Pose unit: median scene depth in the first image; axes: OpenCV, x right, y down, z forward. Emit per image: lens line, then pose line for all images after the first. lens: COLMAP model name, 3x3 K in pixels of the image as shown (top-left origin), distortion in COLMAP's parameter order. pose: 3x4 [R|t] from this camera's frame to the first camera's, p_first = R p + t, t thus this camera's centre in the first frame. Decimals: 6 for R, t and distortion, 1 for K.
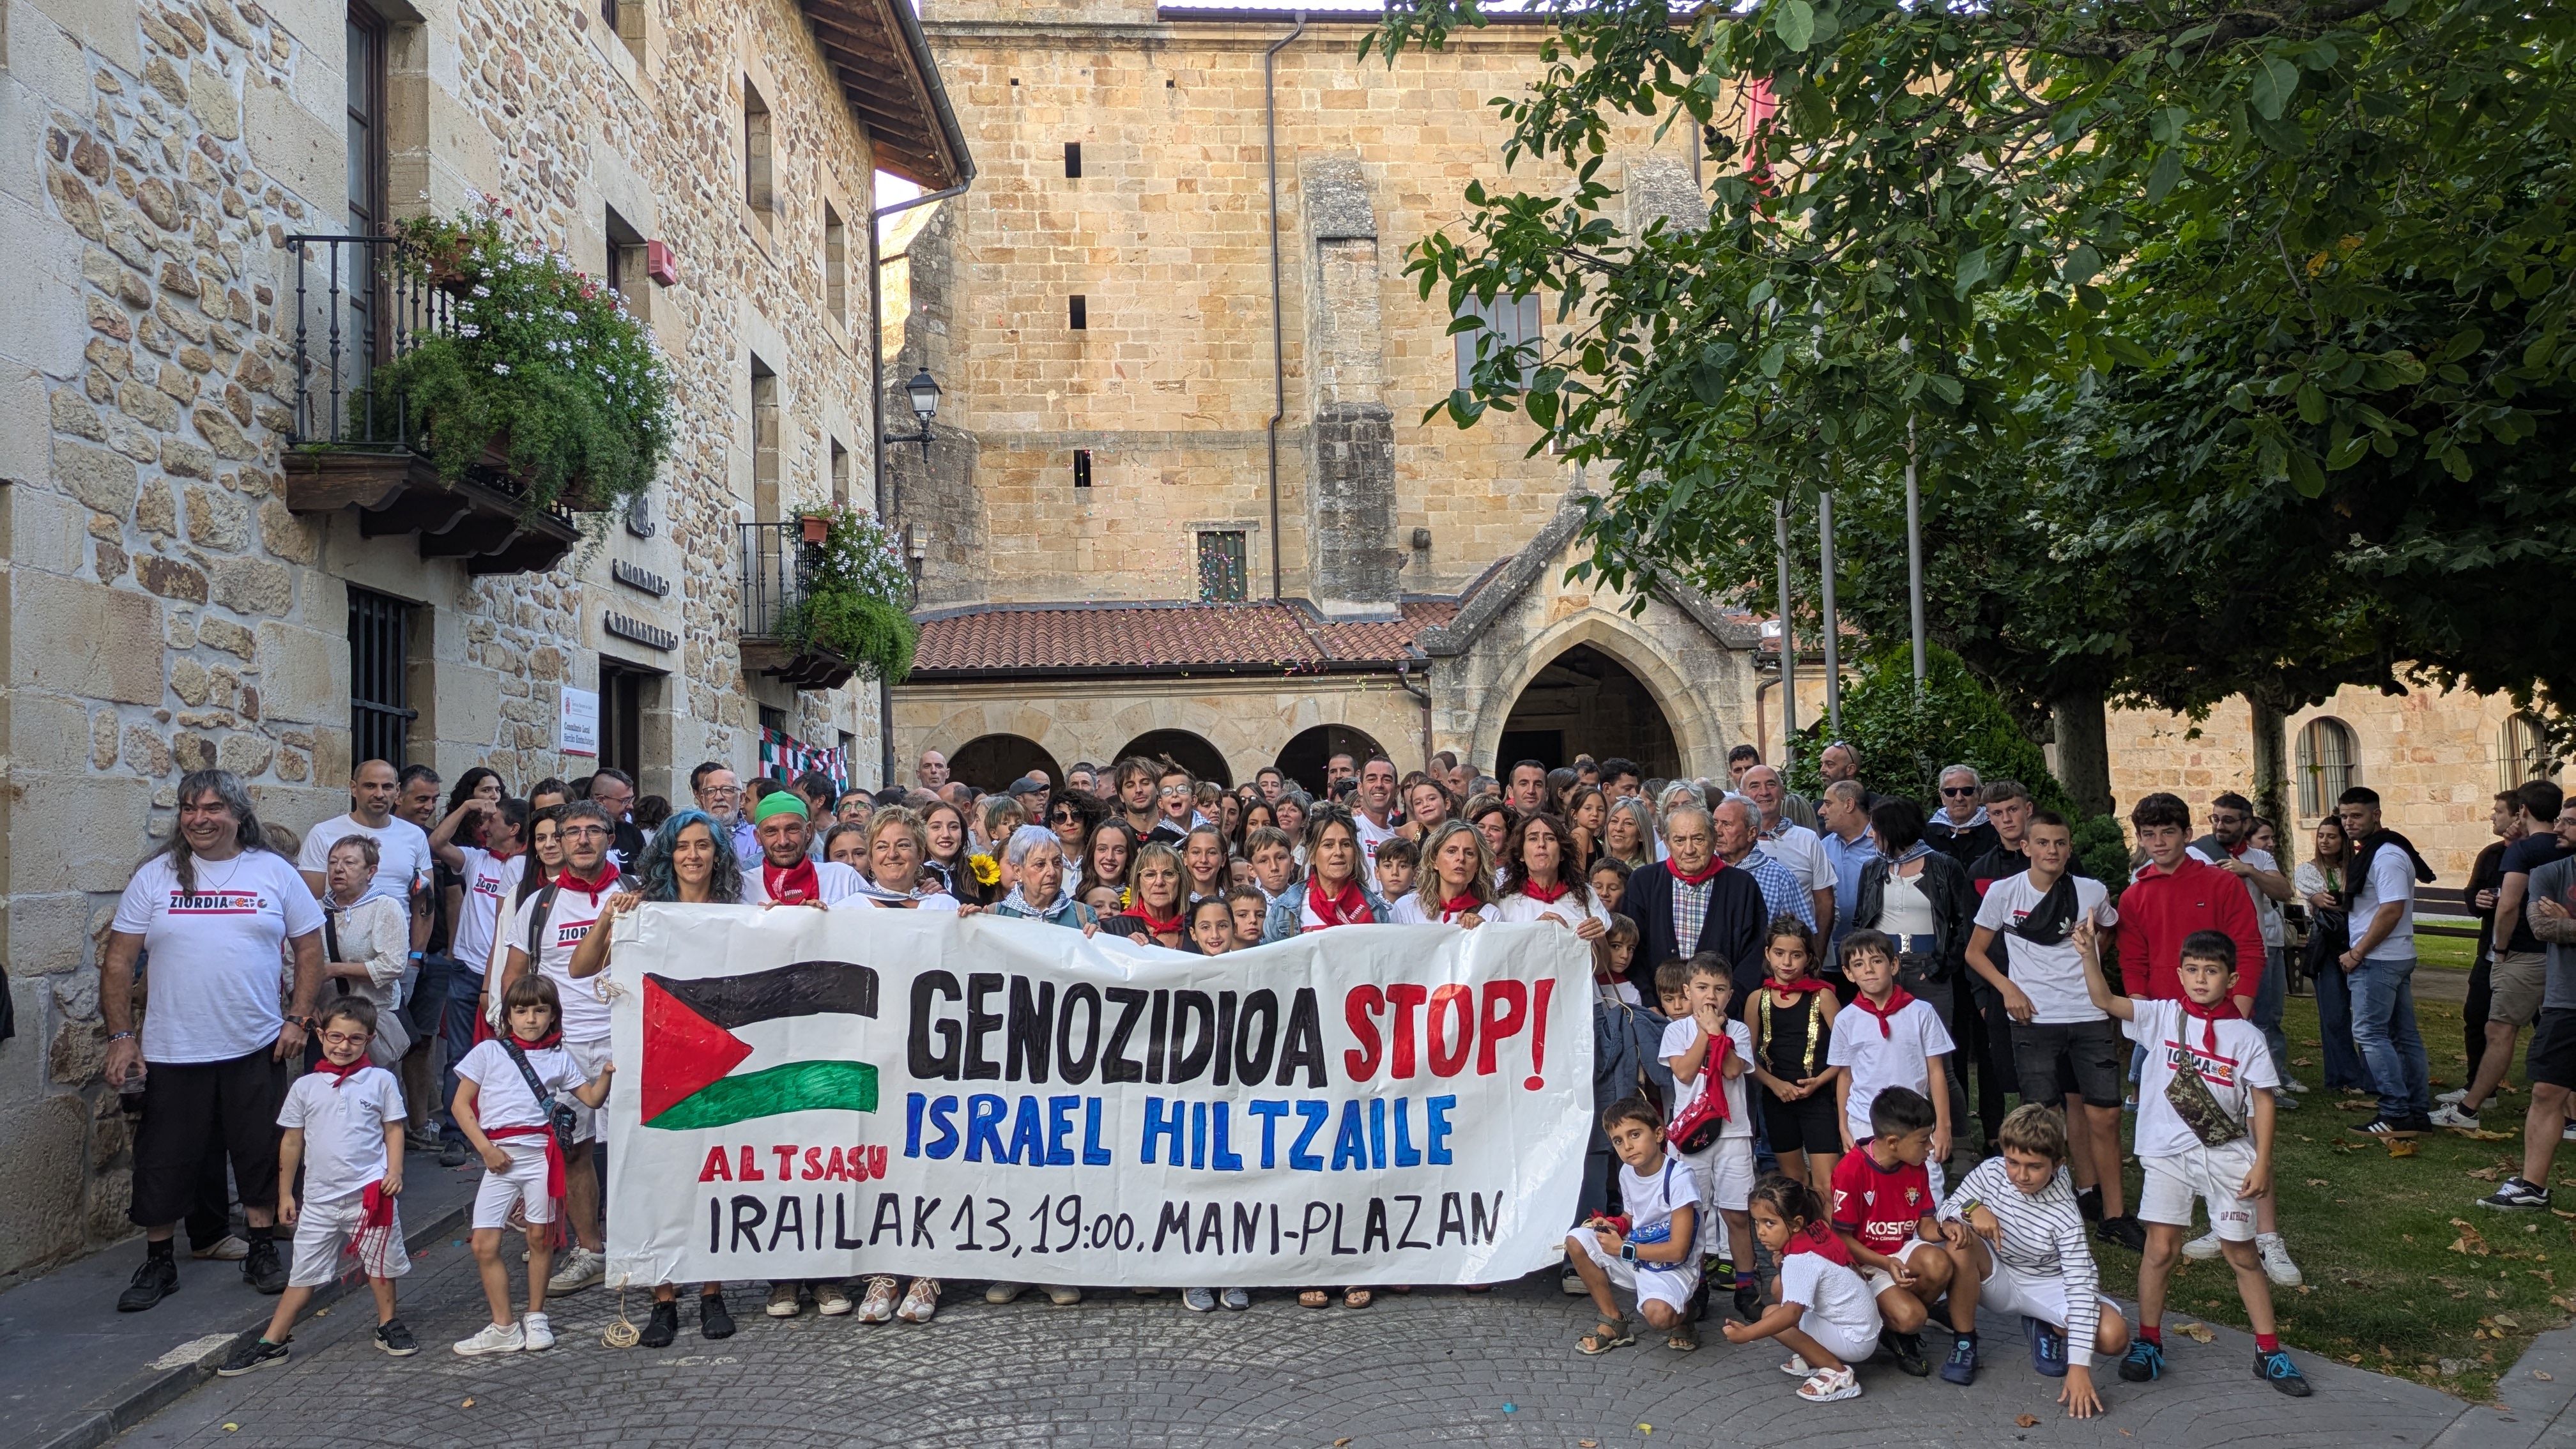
lens RADIAL K [[1917.6, 0, 1288.0], [0, 1917.6, 724.5], [0, 0, 1]] dist [0.070376, -0.099283]
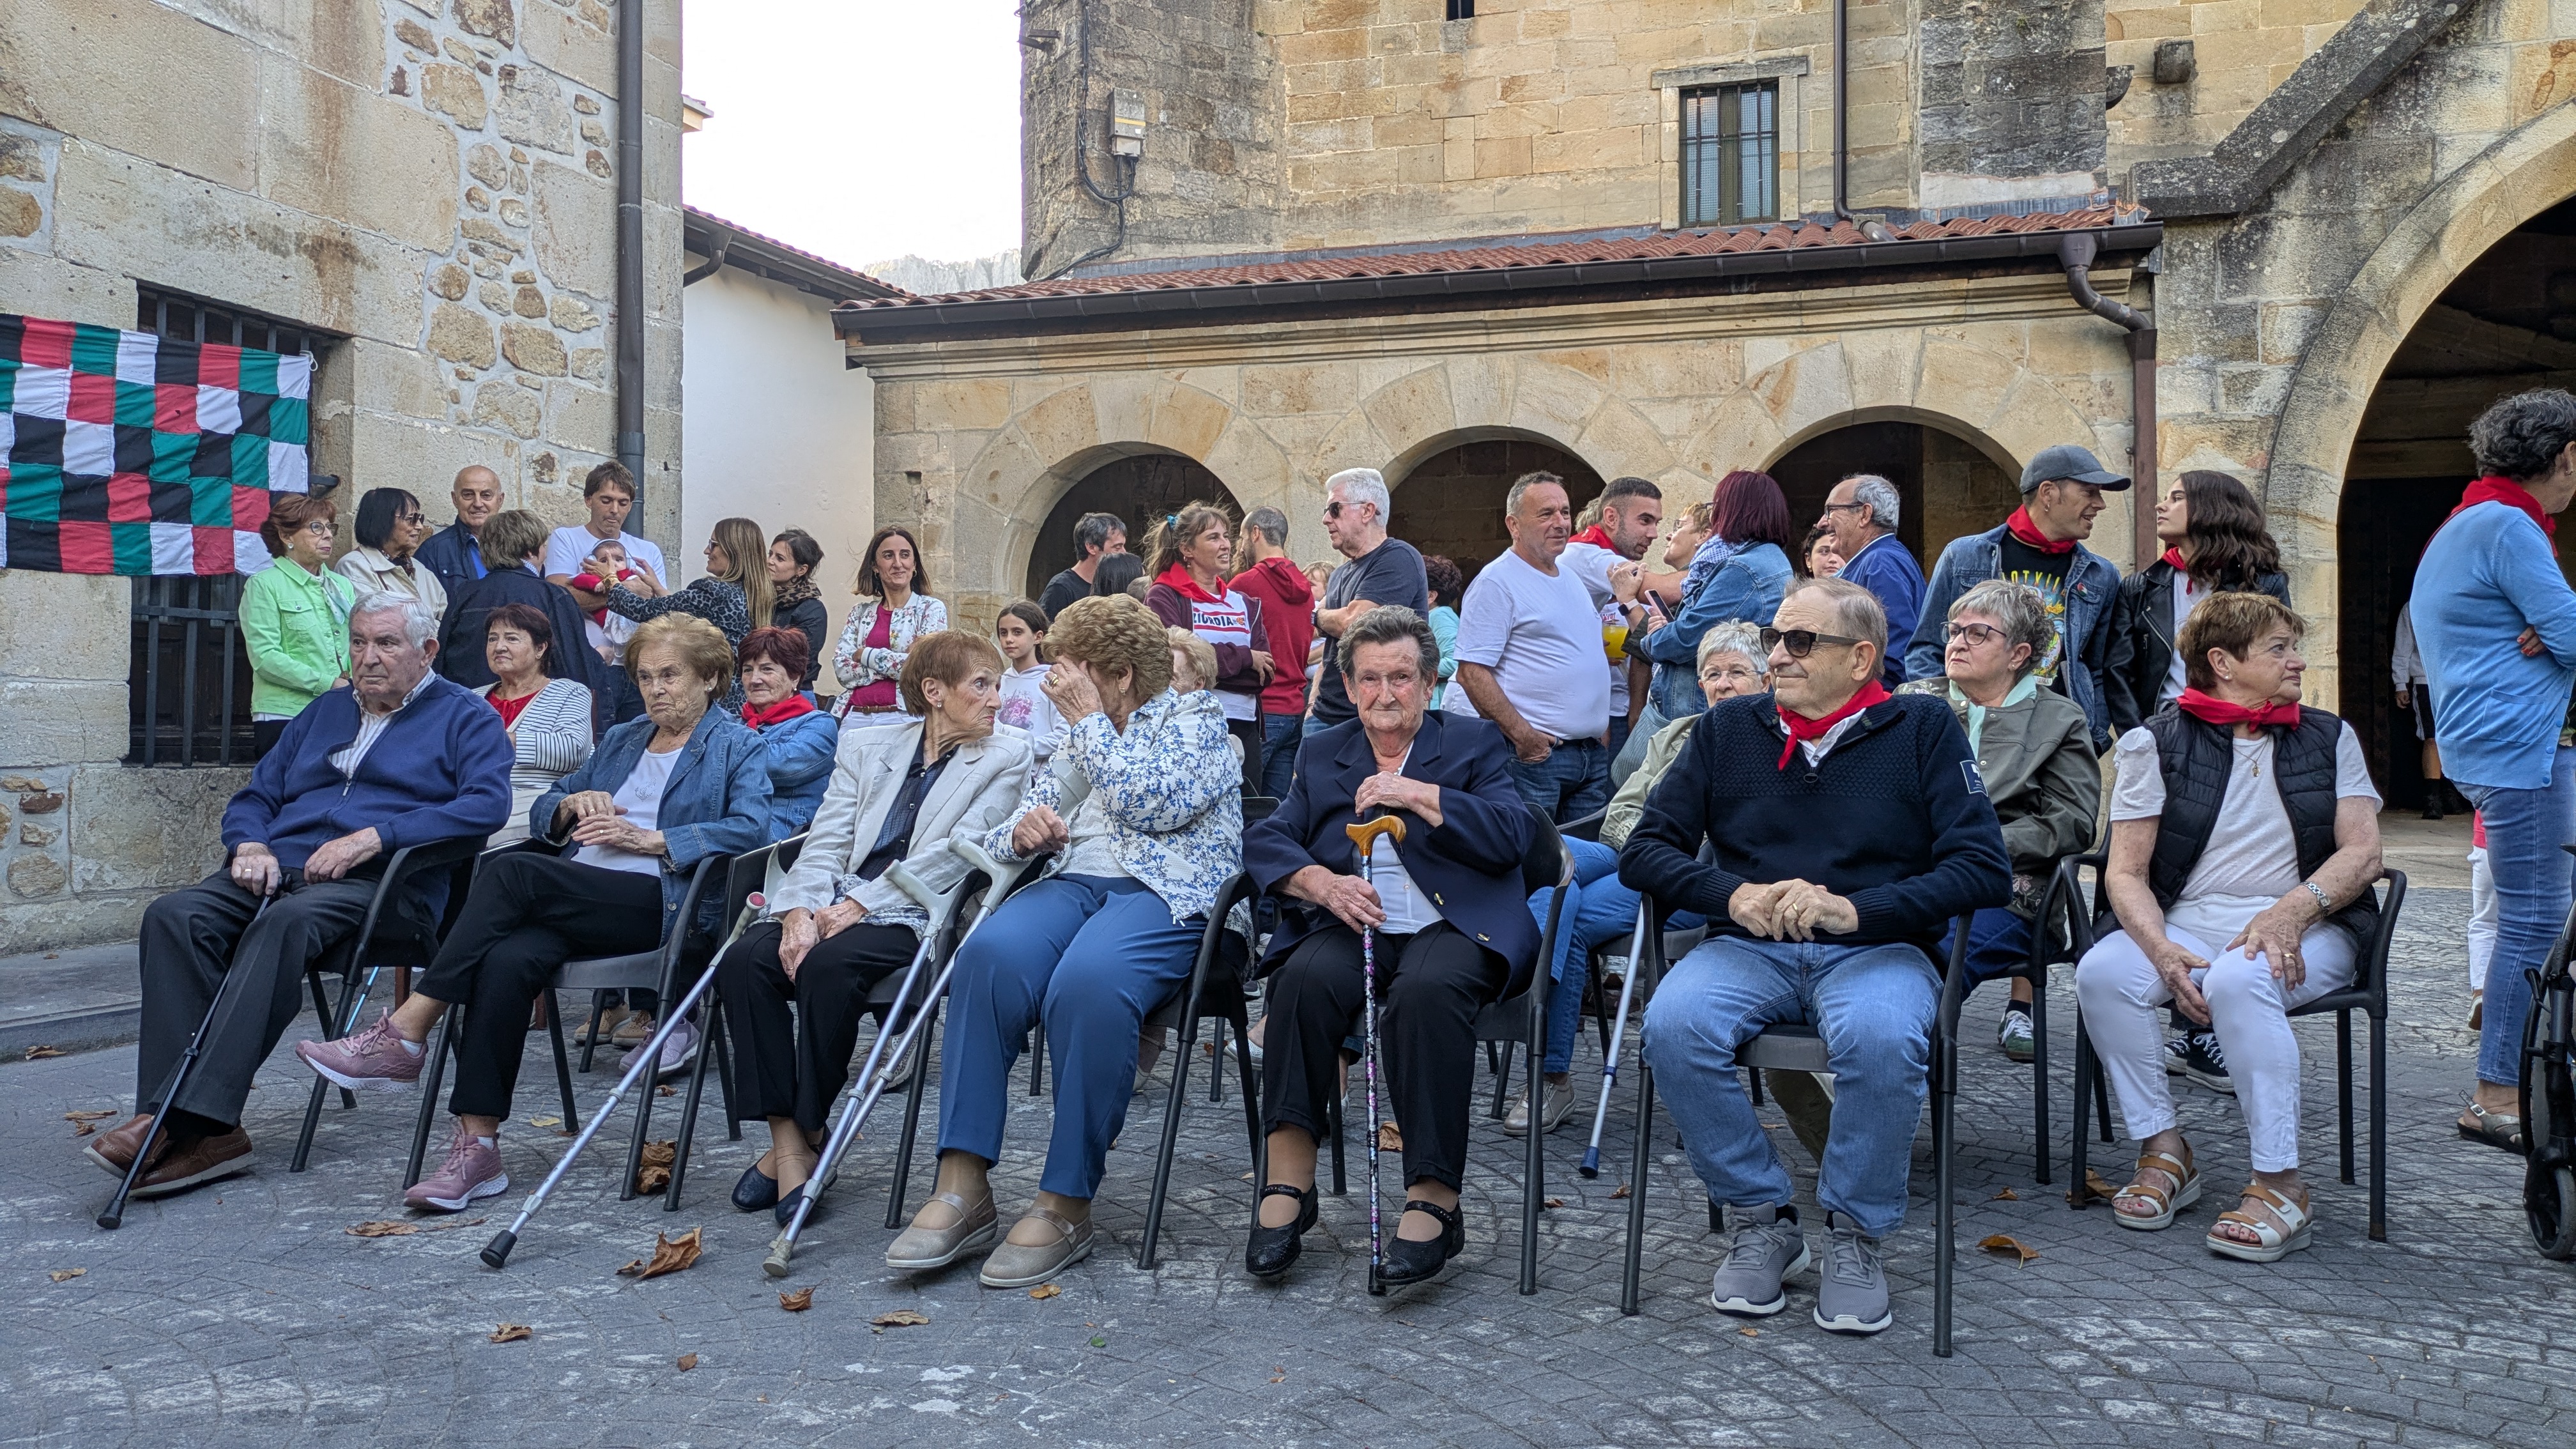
lens RADIAL K [[1917.6, 0, 1288.0], [0, 1917.6, 724.5], [0, 0, 1]] dist [0.070376, -0.099283]
pose [[0.927584, 0.031236, -0.372306, 0.060130], [-0.010256, 0.998252, 0.058199, 0.044138], [0.373473, -0.050166, 0.926284, 0.567443]]
